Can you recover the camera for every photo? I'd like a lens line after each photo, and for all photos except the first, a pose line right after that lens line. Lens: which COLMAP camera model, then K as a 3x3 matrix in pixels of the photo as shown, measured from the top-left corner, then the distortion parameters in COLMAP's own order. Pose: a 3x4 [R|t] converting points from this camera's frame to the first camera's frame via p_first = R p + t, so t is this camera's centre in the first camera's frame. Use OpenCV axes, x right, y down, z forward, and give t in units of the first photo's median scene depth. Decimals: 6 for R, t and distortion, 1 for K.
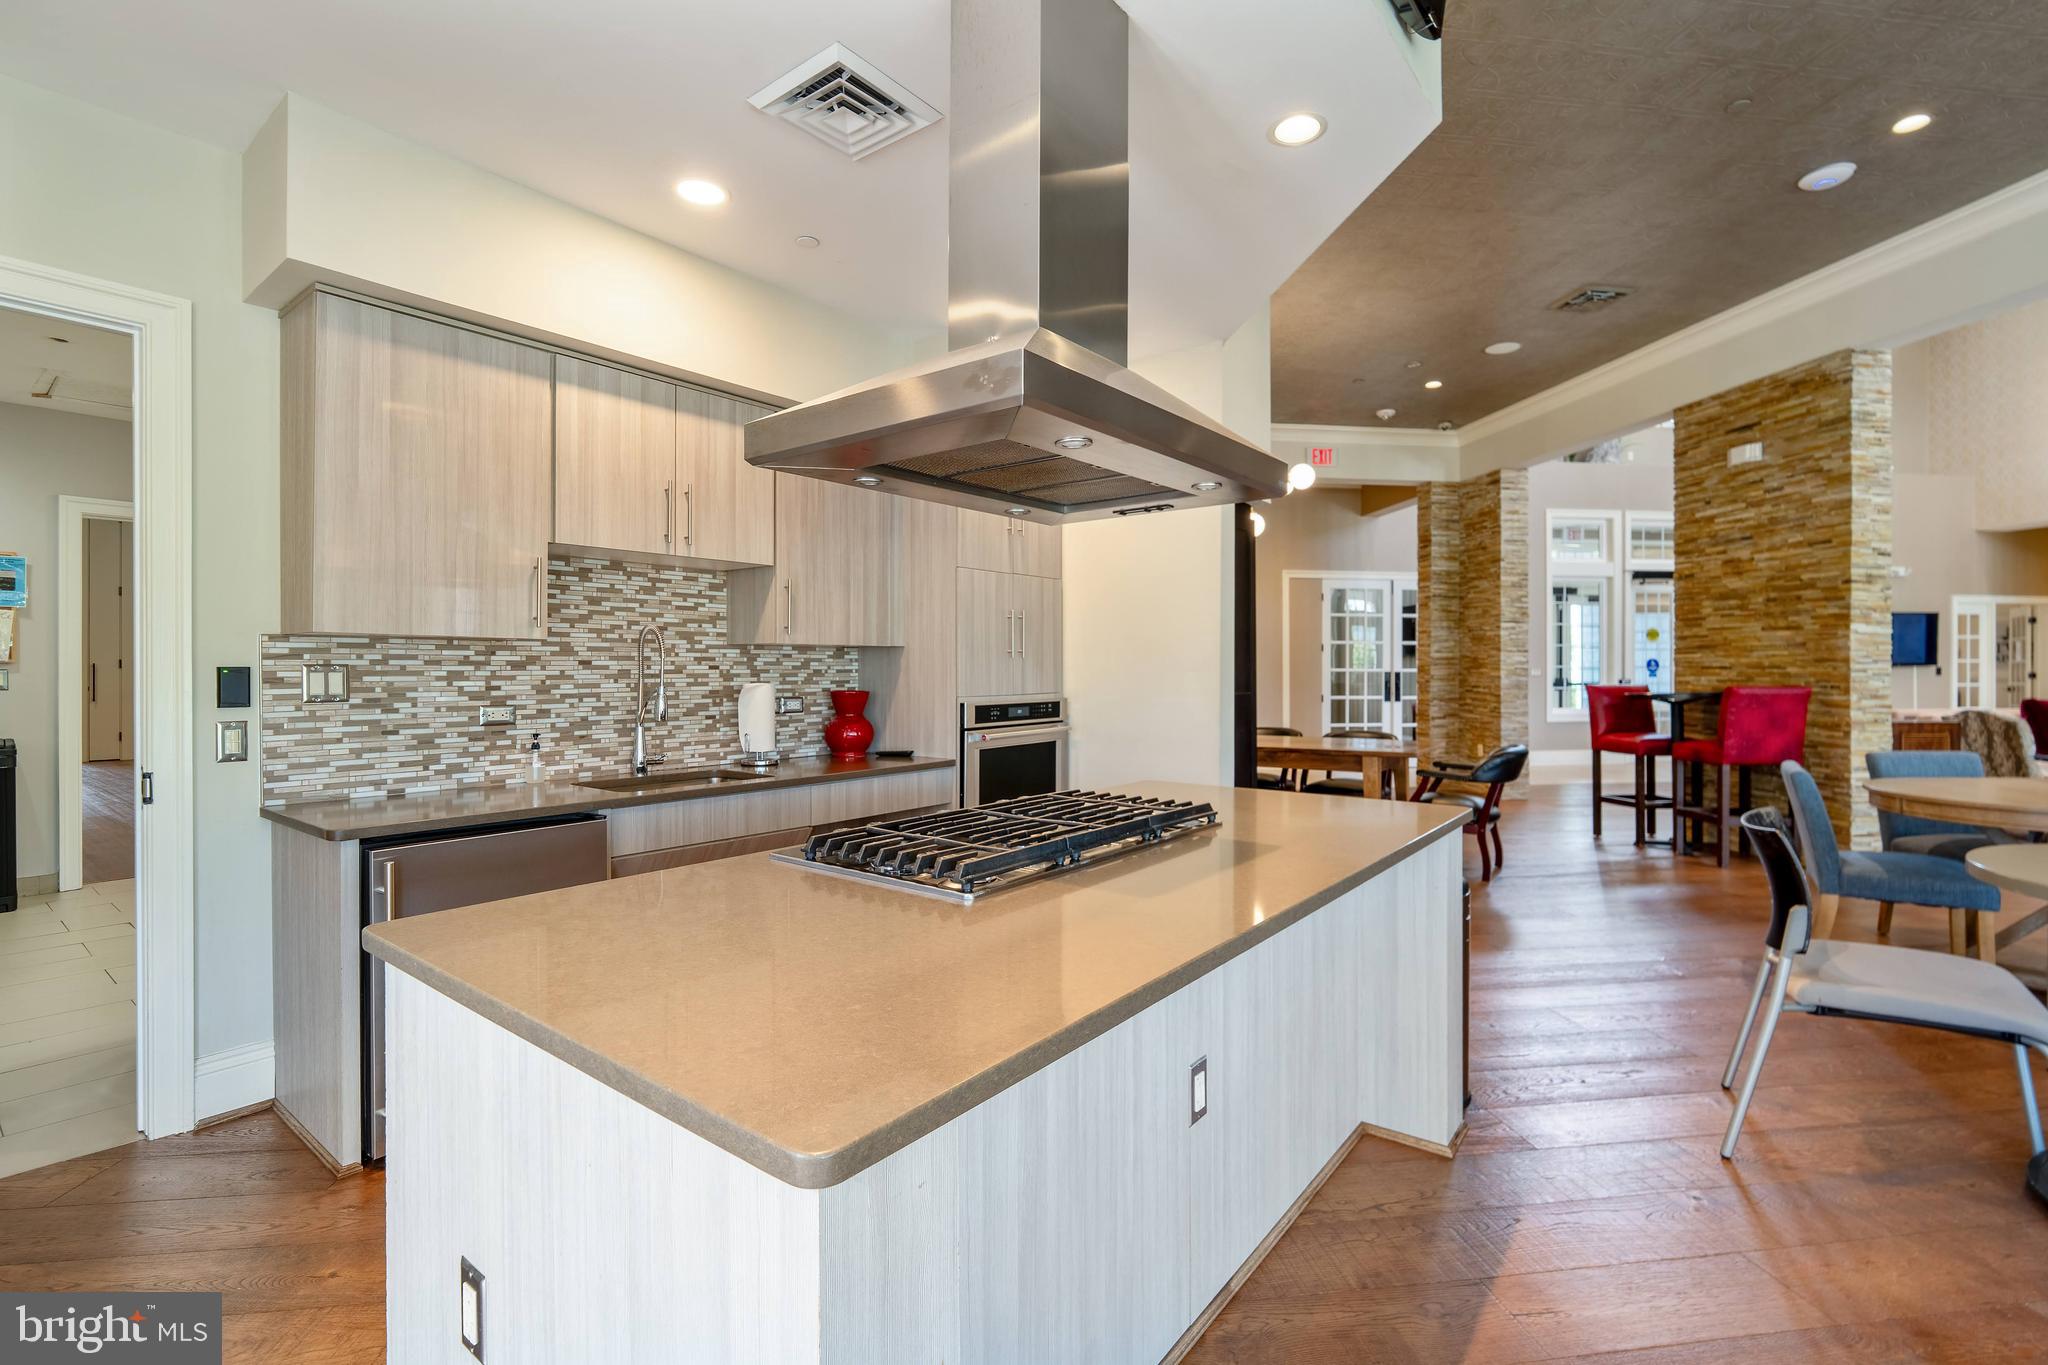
lens RADIAL K [[930.5, 0, 1034.2], [0, 930.5, 671.4], [0, 0, 1]] dist [-0.001106, -0.000616]
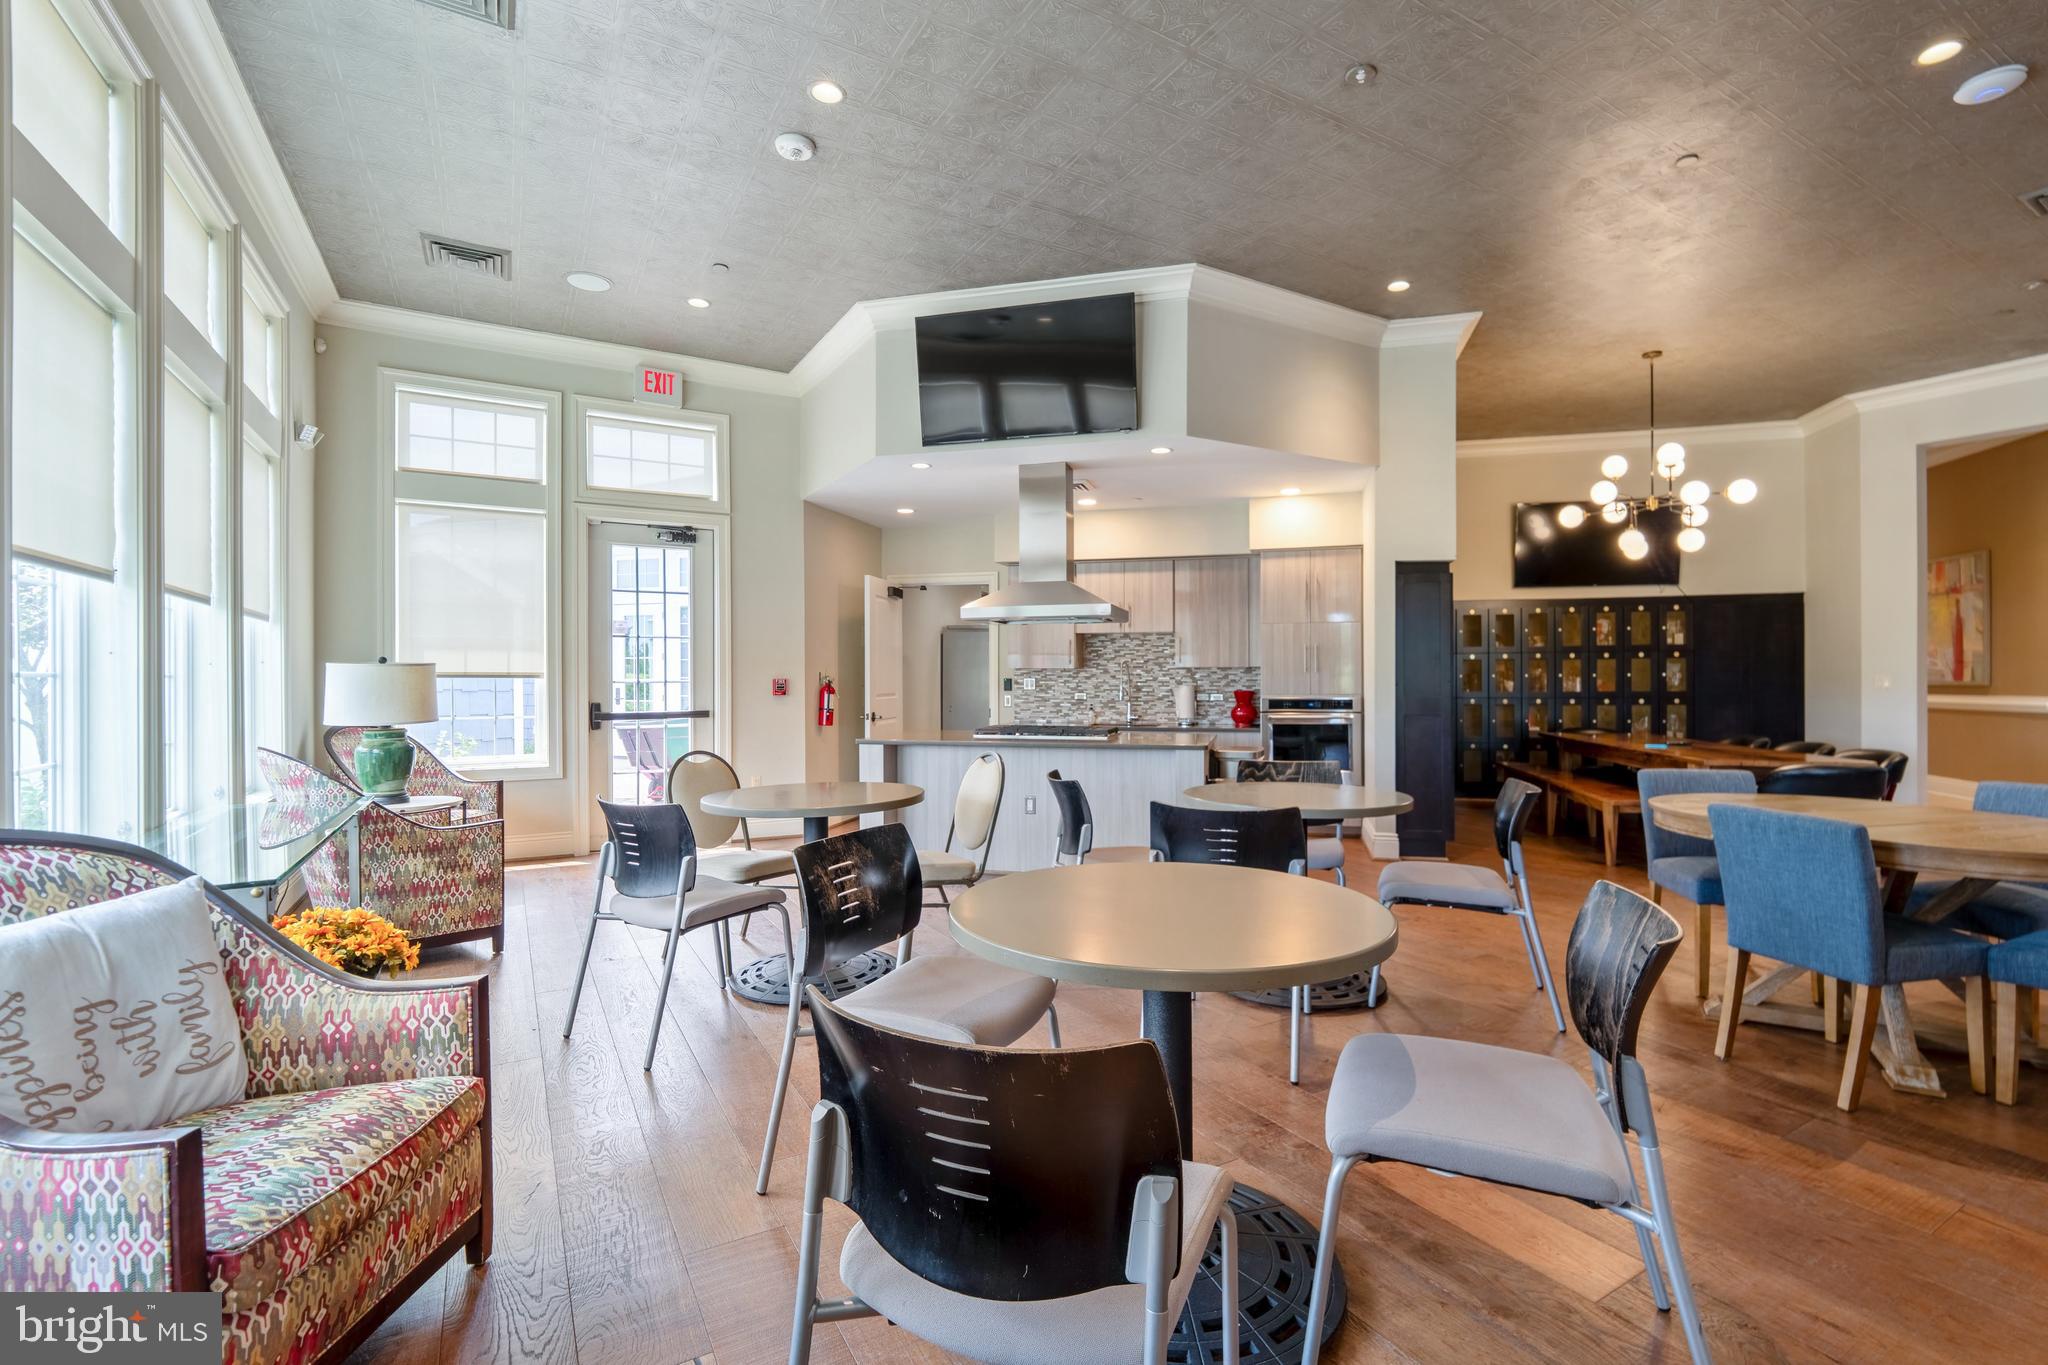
lens RADIAL K [[930.5, 0, 1034.2], [0, 930.5, 671.4], [0, 0, 1]] dist [-0.001106, -0.000616]
pose [[0.414290, -0.001614, -0.910144, 0.641562], [-0.000526, 0.999998, -0.002013, -0.006822], [0.910145, 0.001312, 0.414288, -0.080506]]
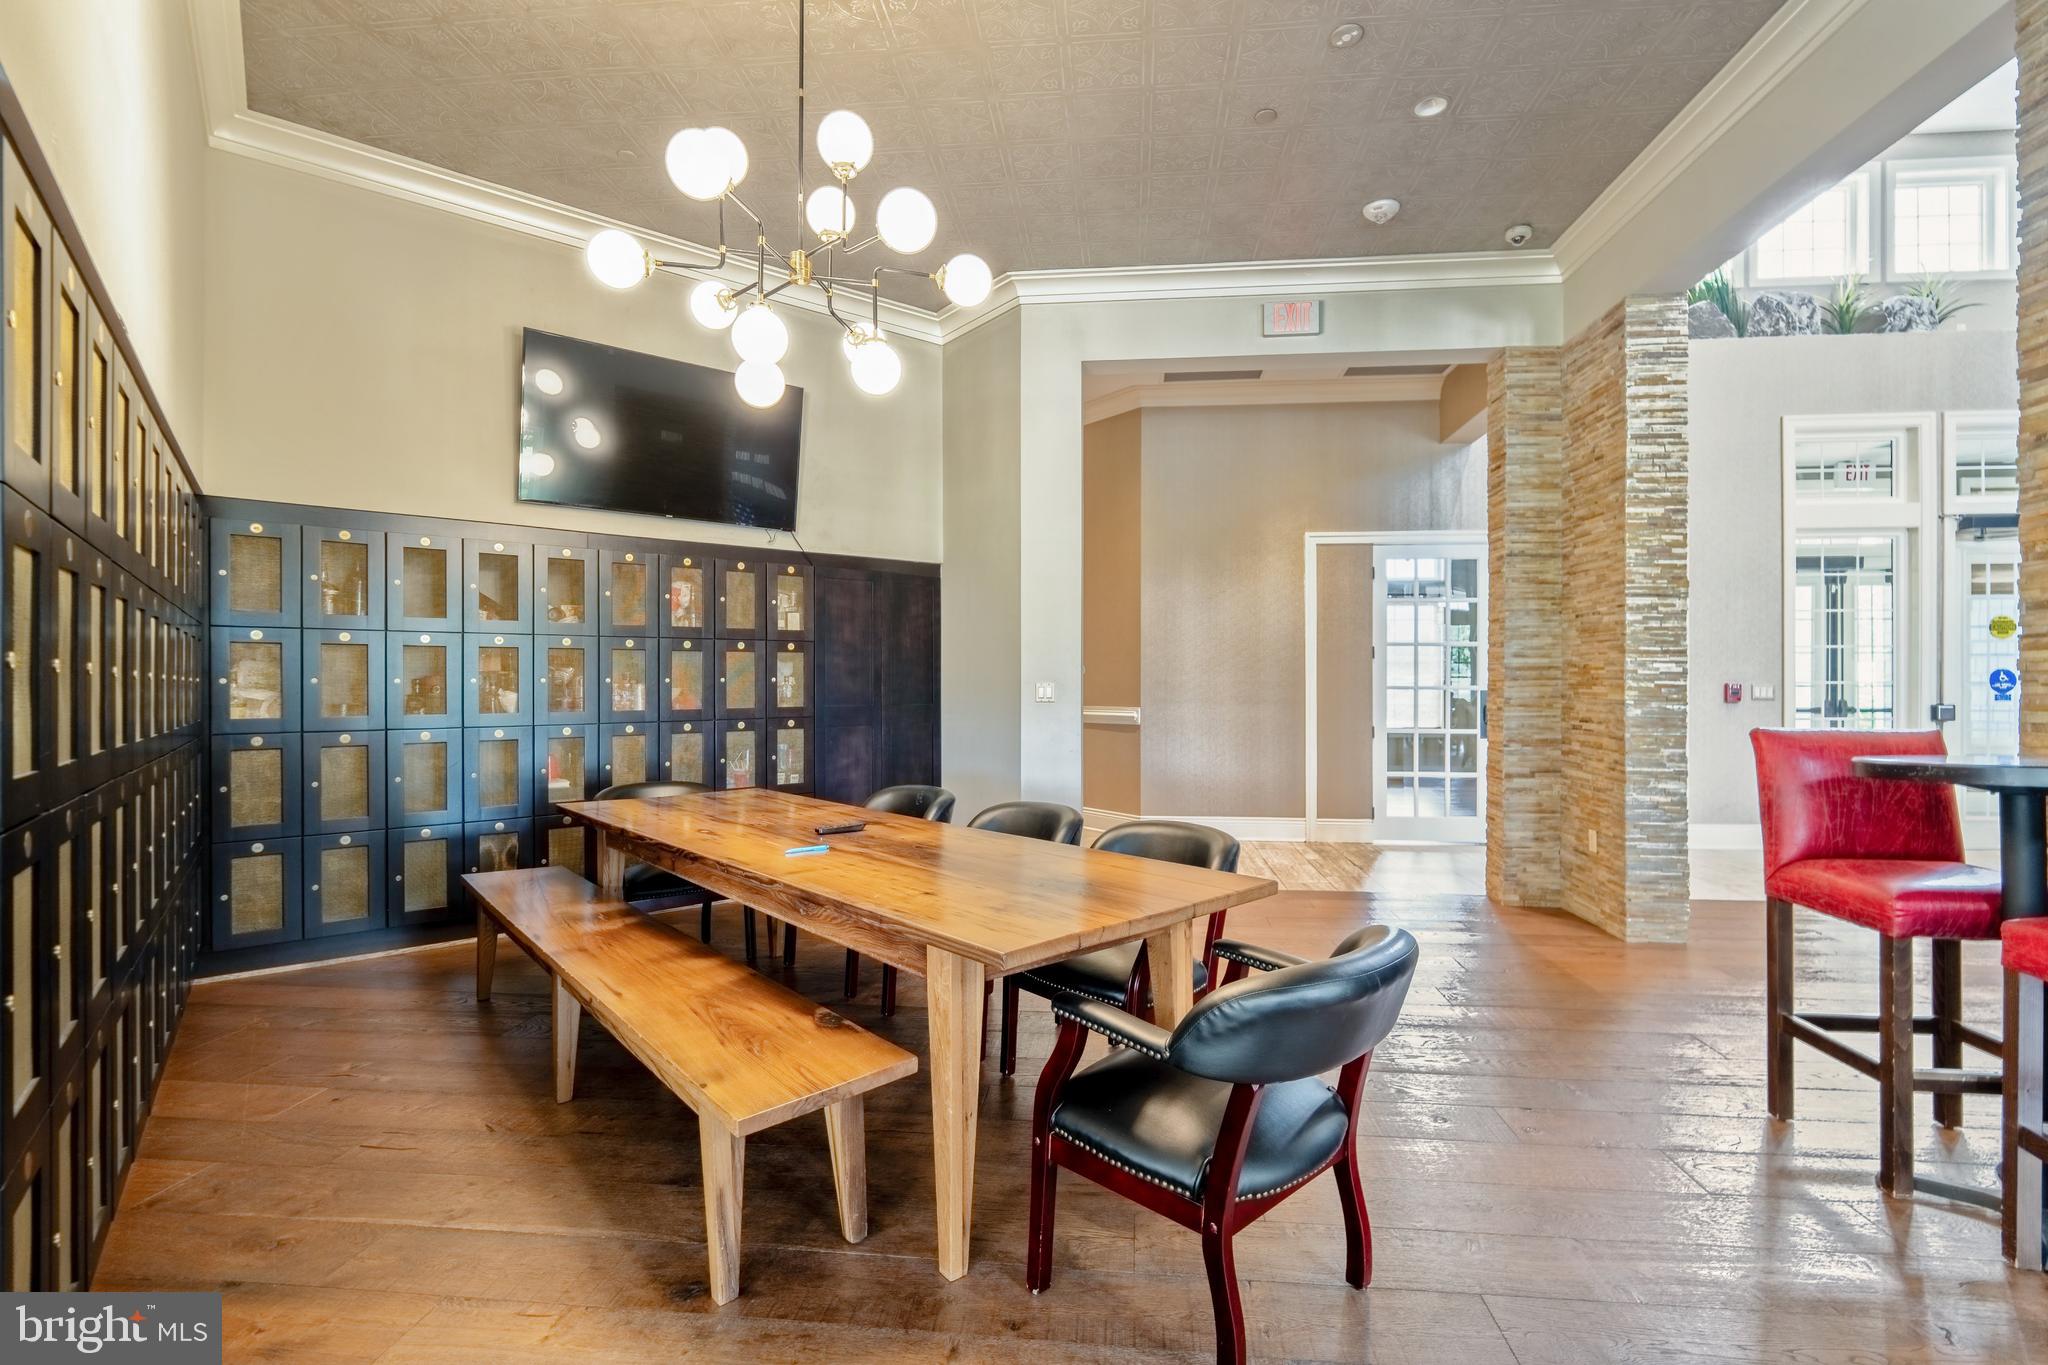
lens RADIAL K [[932.1, 0, 1024.0], [0, 932.1, 682.5], [0, 0, 1]] dist [-0.003625, -0.000857]
pose [[0.971444, 0.002825, -0.237250, 0.299841], [-0.003298, 0.999993, -0.001601, -0.003510], [0.237244, 0.002337, 0.971447, 0.421316]]
